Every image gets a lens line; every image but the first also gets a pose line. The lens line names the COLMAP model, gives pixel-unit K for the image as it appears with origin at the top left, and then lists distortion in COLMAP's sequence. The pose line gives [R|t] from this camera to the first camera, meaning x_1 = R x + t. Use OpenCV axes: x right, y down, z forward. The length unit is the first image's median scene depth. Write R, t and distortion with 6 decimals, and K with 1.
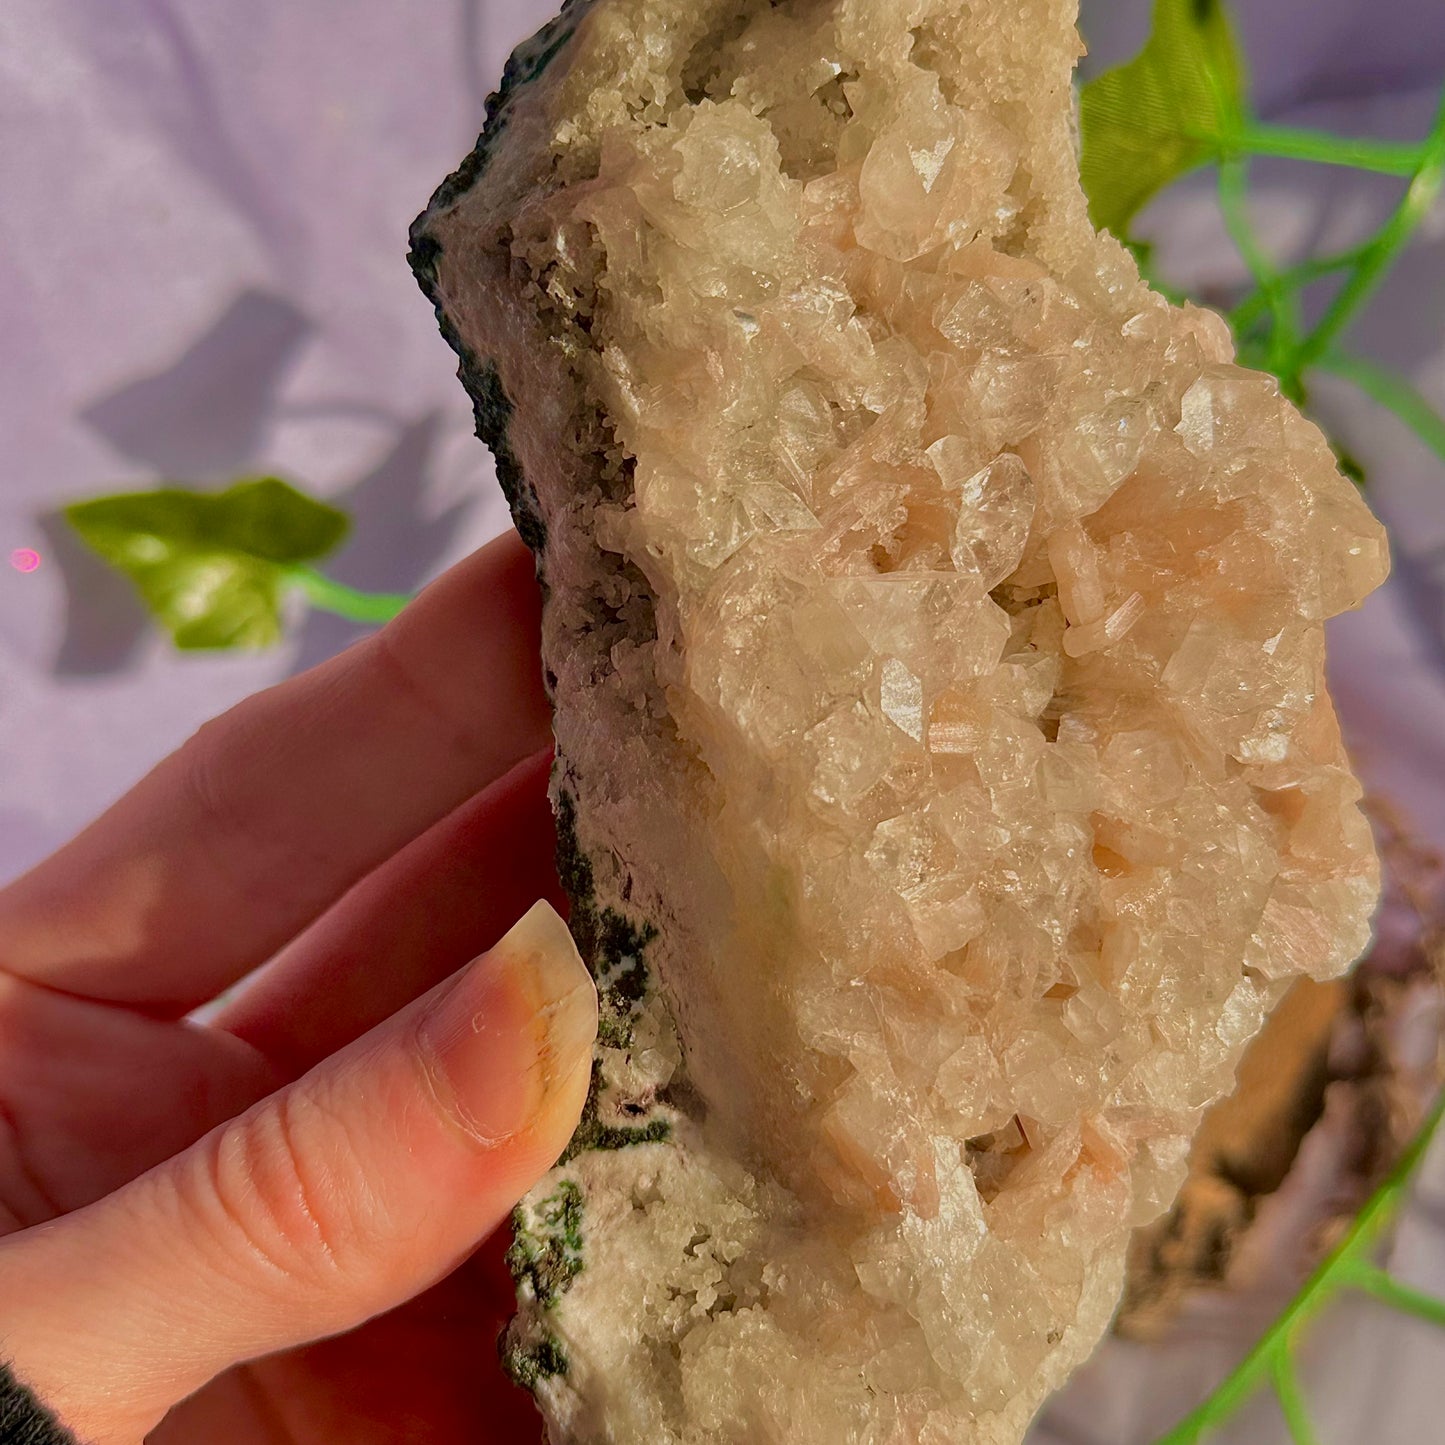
lens RADIAL K [[2615.4, 0, 698.0], [0, 2615.4, 730.5], [0, 0, 1]] dist [0.120610, -0.182920]
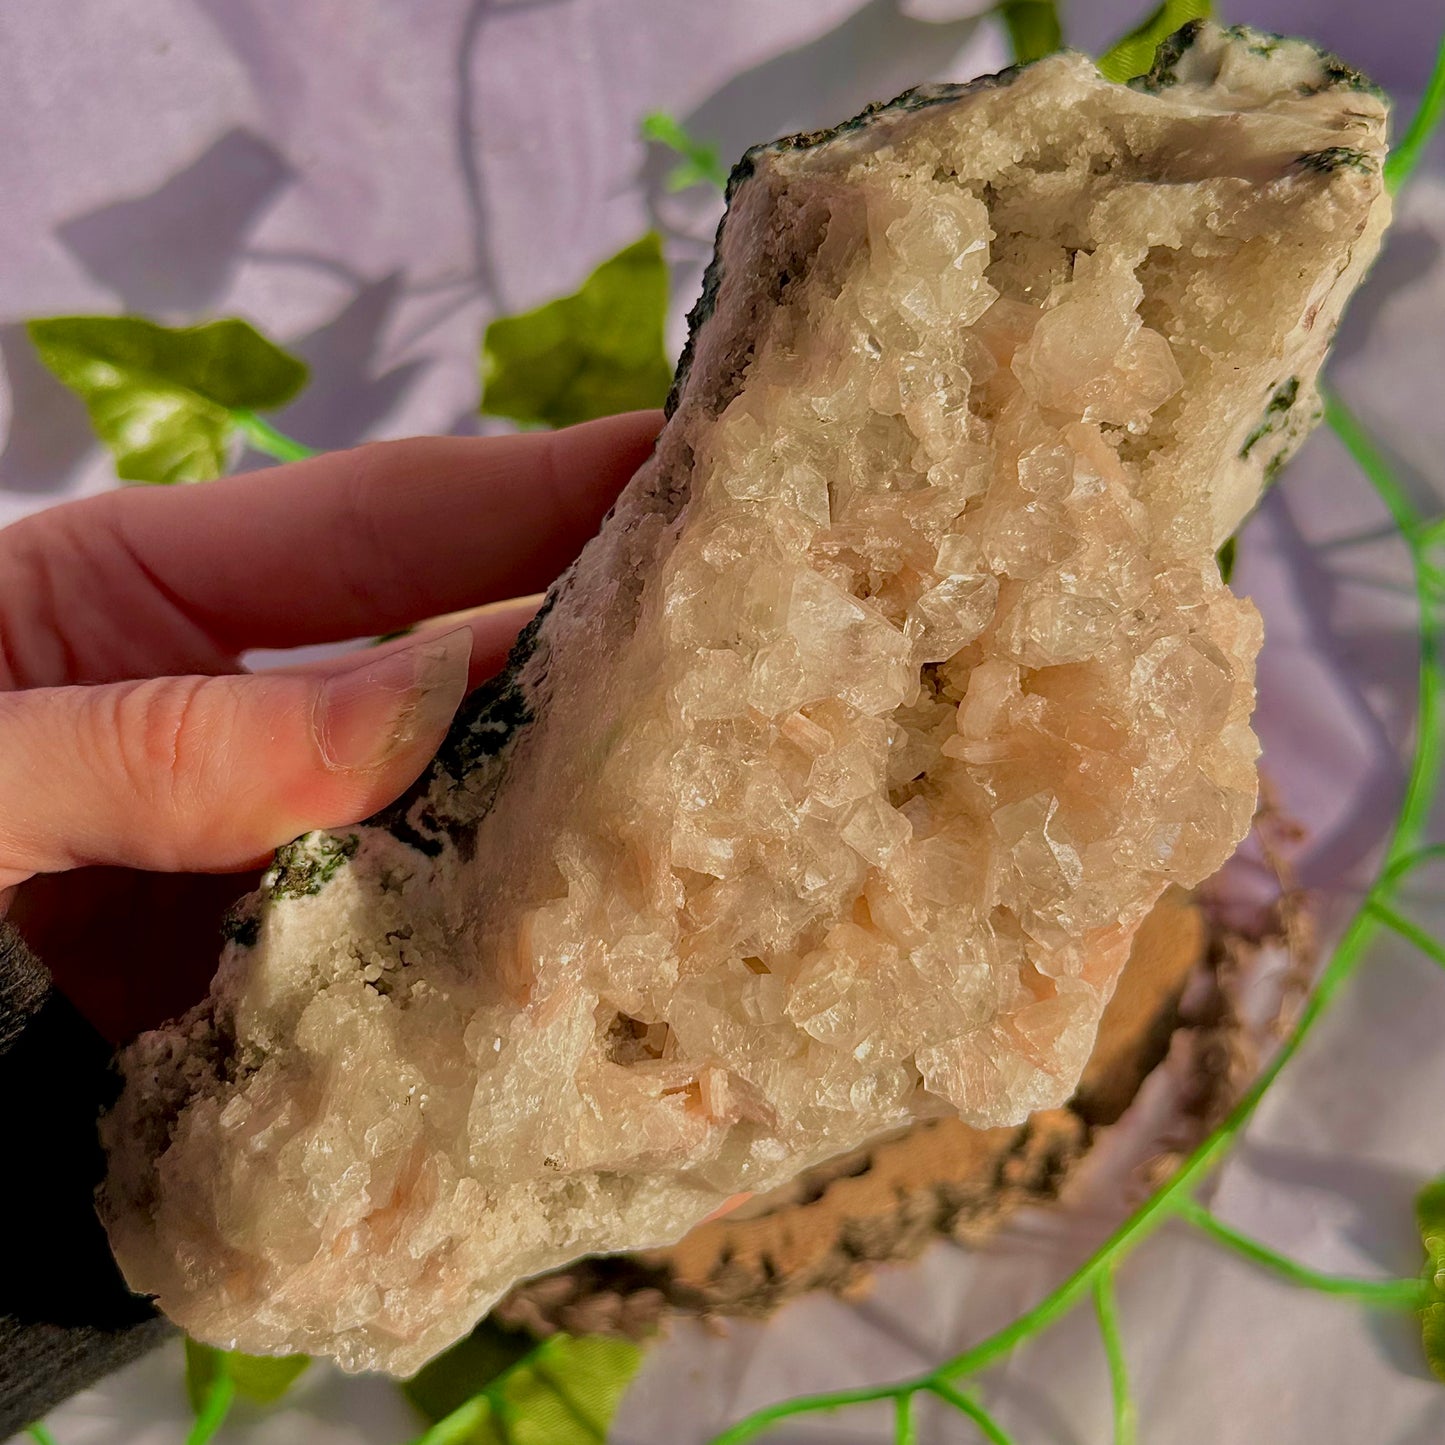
lens RADIAL K [[2615.4, 0, 698.0], [0, 2615.4, 730.5], [0, 0, 1]] dist [0.120610, -0.182920]
pose [[0.766714, 0.614143, -0.187023, 0.274144], [-0.618133, 0.784880, 0.043294, -0.019129], [0.173380, 0.082411, 0.981401, -0.179687]]
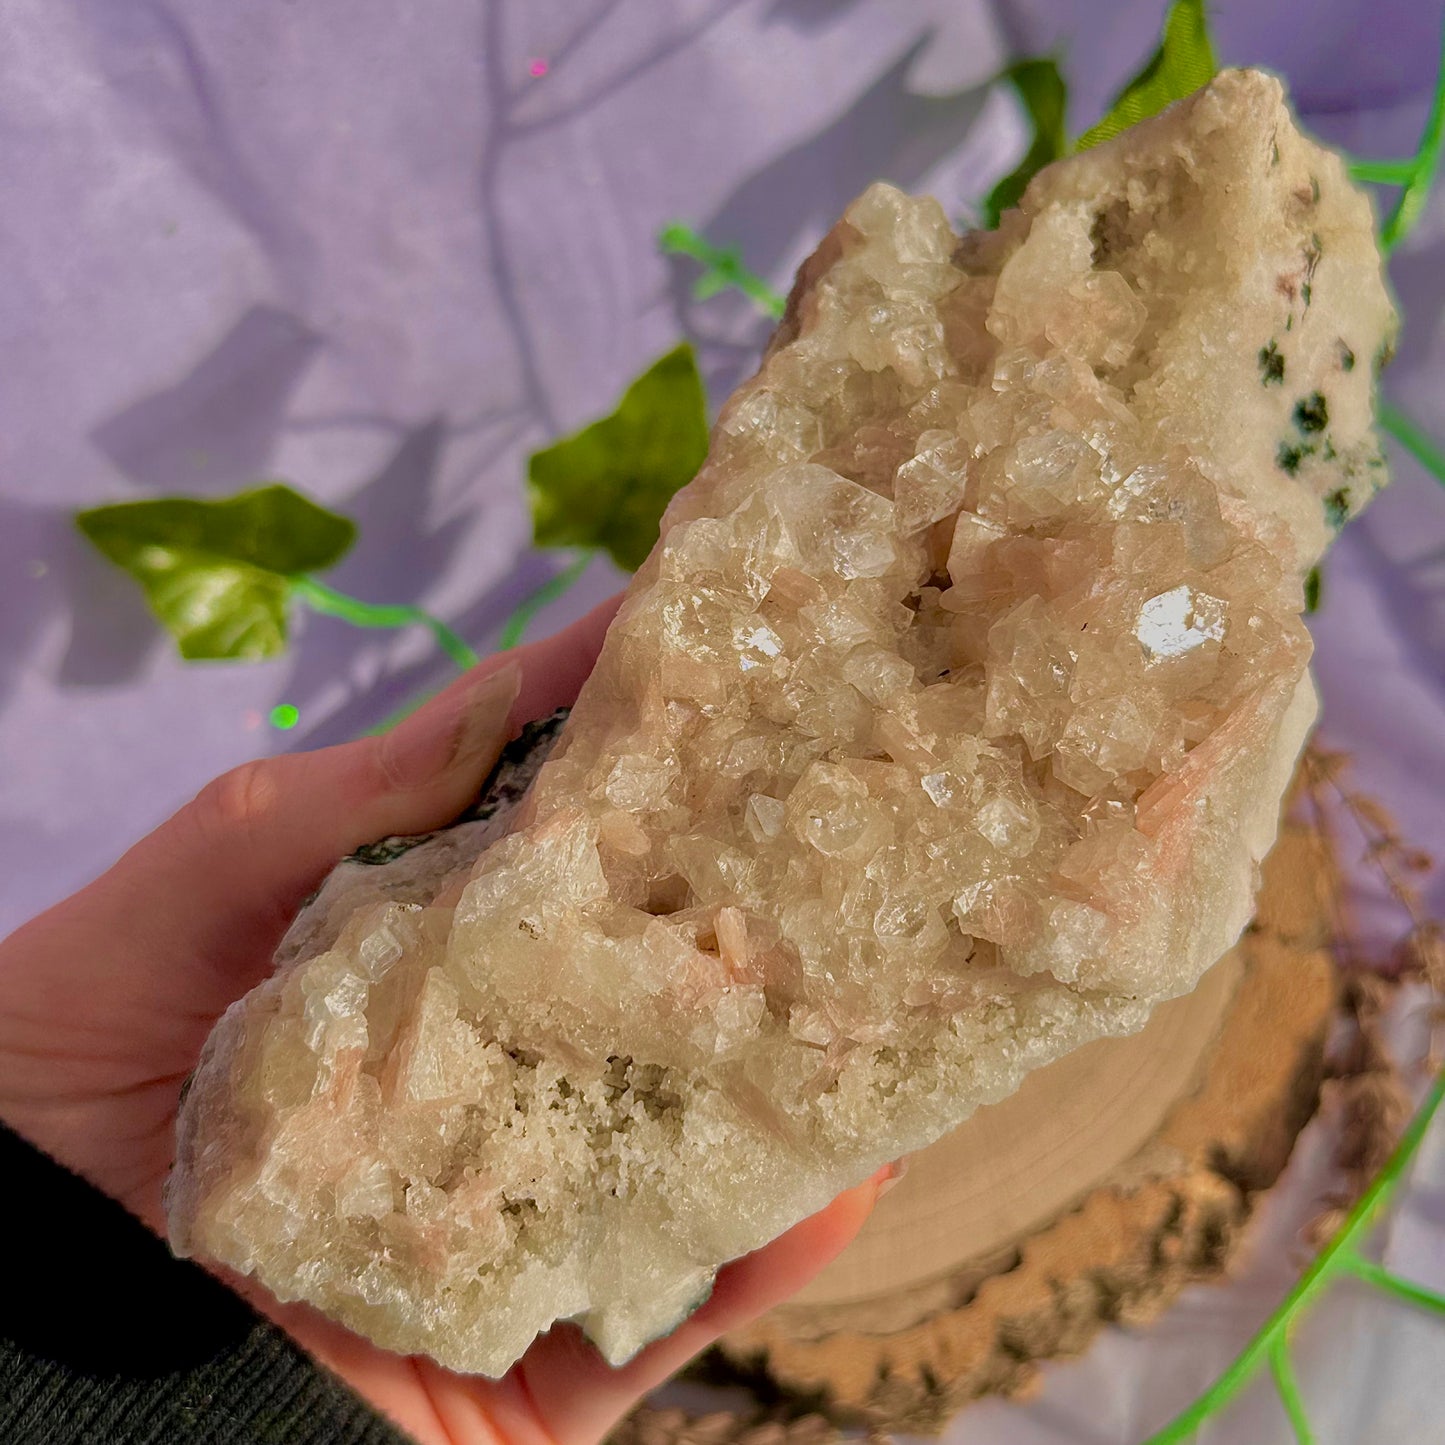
lens RADIAL K [[2615.4, 0, 698.0], [0, 2615.4, 730.5], [0, 0, 1]] dist [0.120610, -0.182920]
pose [[0.651202, 0.225917, -0.724498, 0.962450], [-0.595233, 0.744264, -0.302934, 0.449301], [0.470780, 0.628516, 0.619139, 0.237443]]
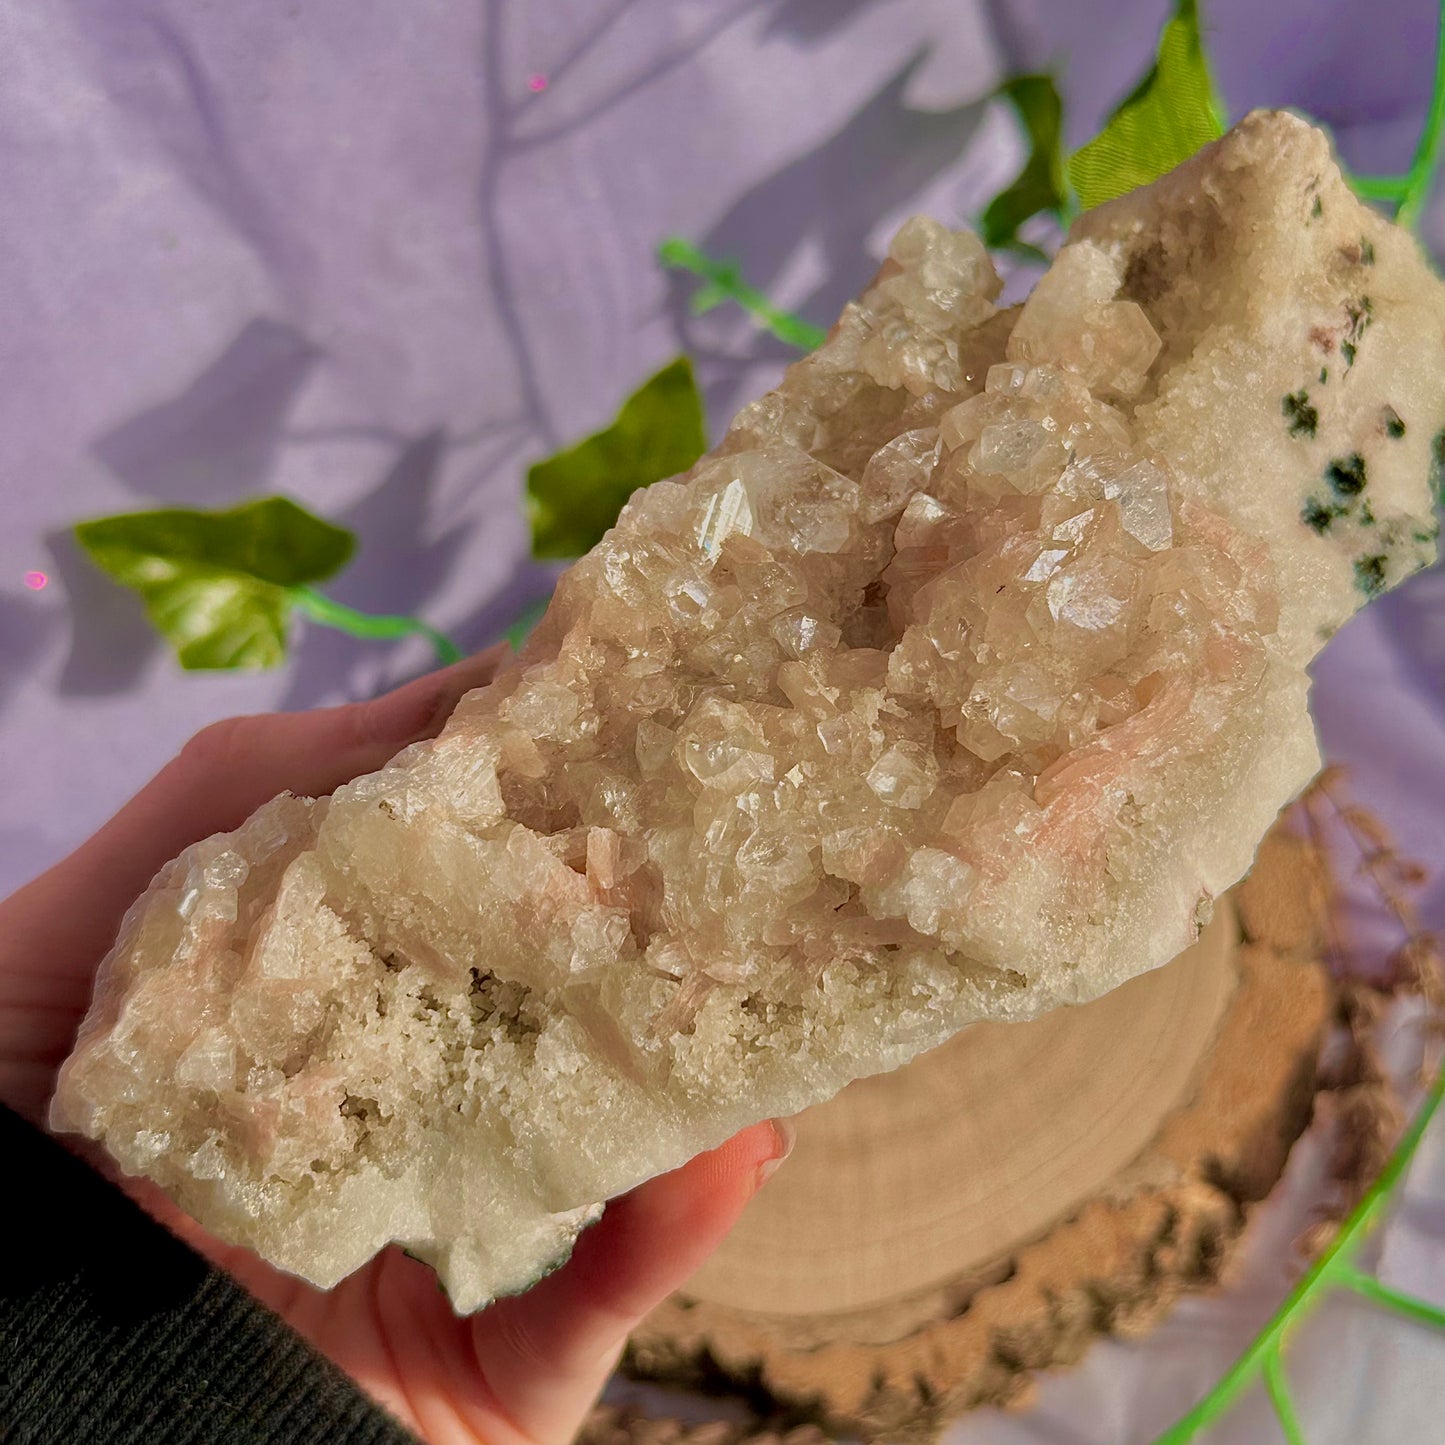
lens RADIAL K [[2615.4, 0, 698.0], [0, 2615.4, 730.5], [0, 0, 1]] dist [0.120610, -0.182920]
pose [[0.454025, 0.139302, -0.880032, 1.172753], [-0.736367, 0.614737, -0.282597, 0.416511], [0.501622, 0.776333, 0.381684, 0.557617]]
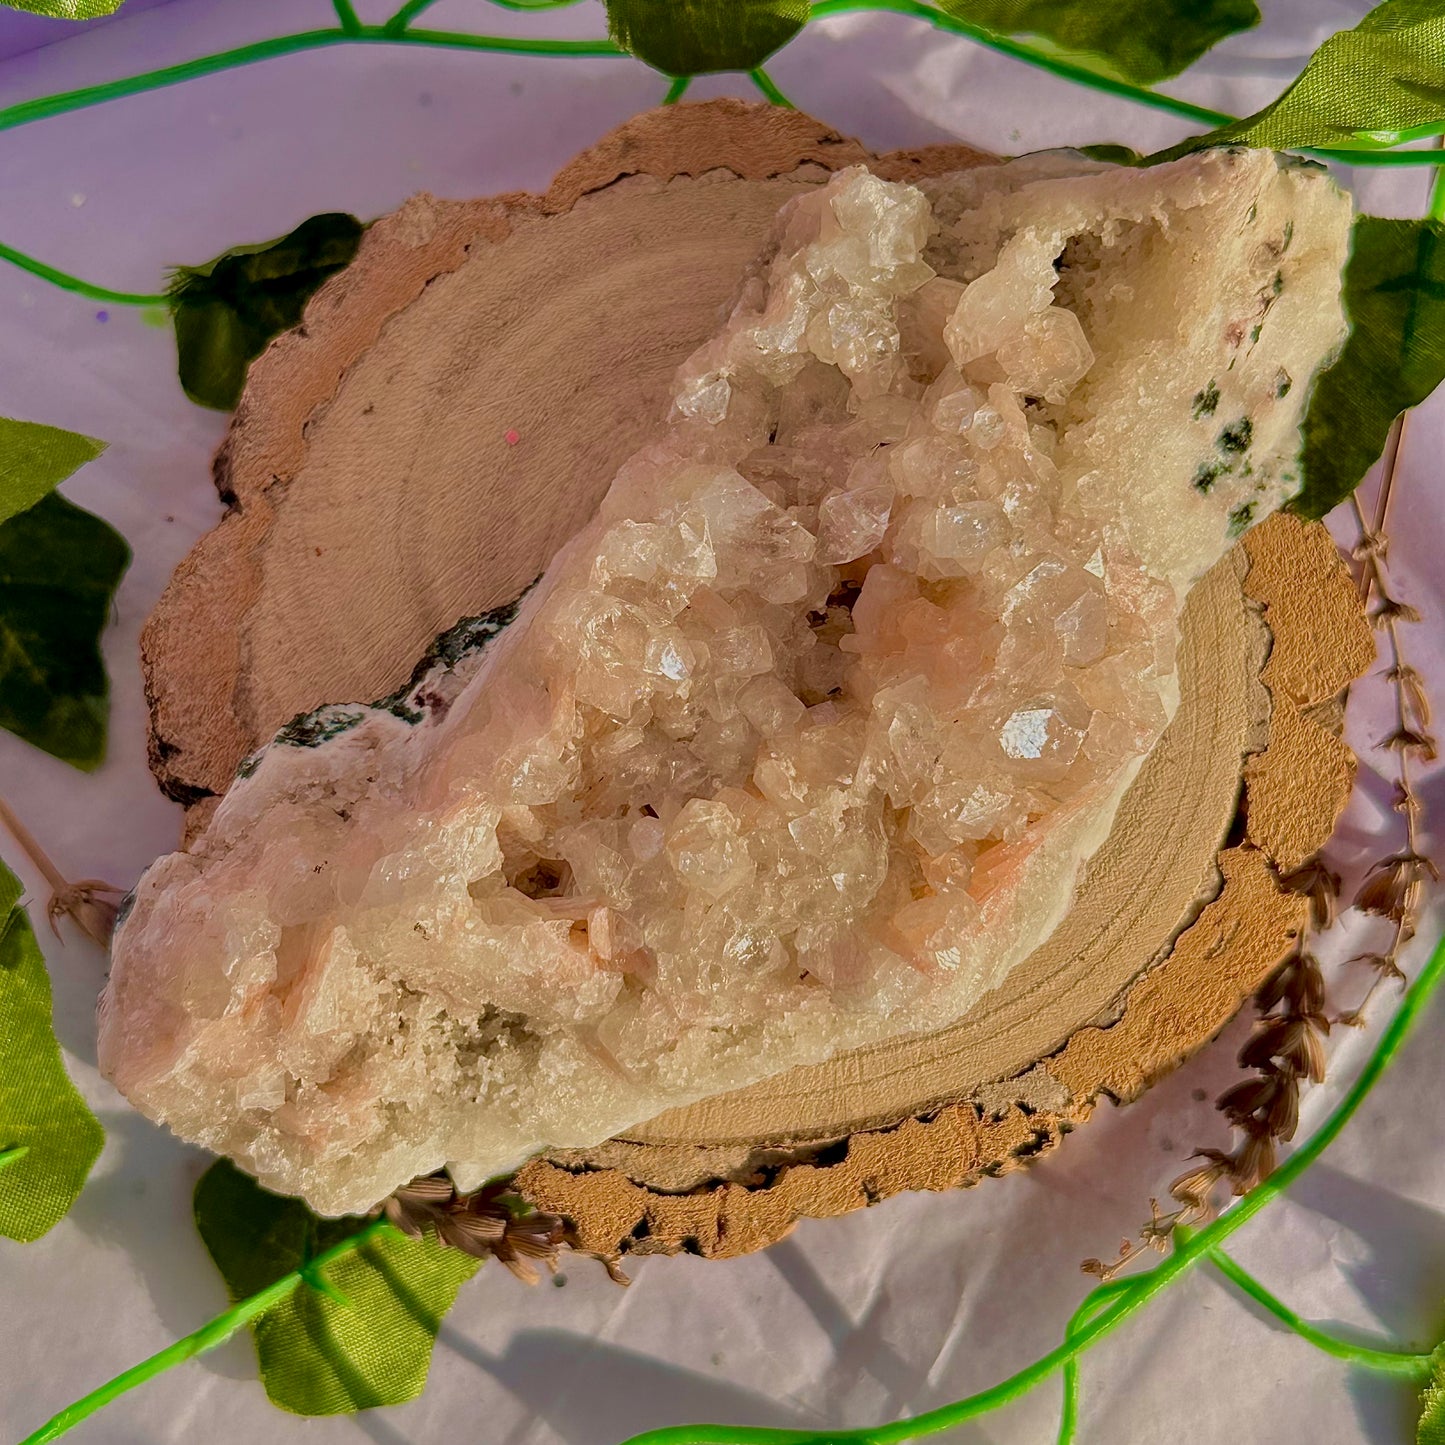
lens RADIAL K [[2615.4, 0, 698.0], [0, 2615.4, 730.5], [0, 0, 1]] dist [0.120610, -0.182920]
pose [[0.589369, 0.574607, -0.567866, 0.878044], [-0.708732, 0.705132, -0.022066, 0.081421], [0.387741, 0.415470, 0.822825, -0.095553]]
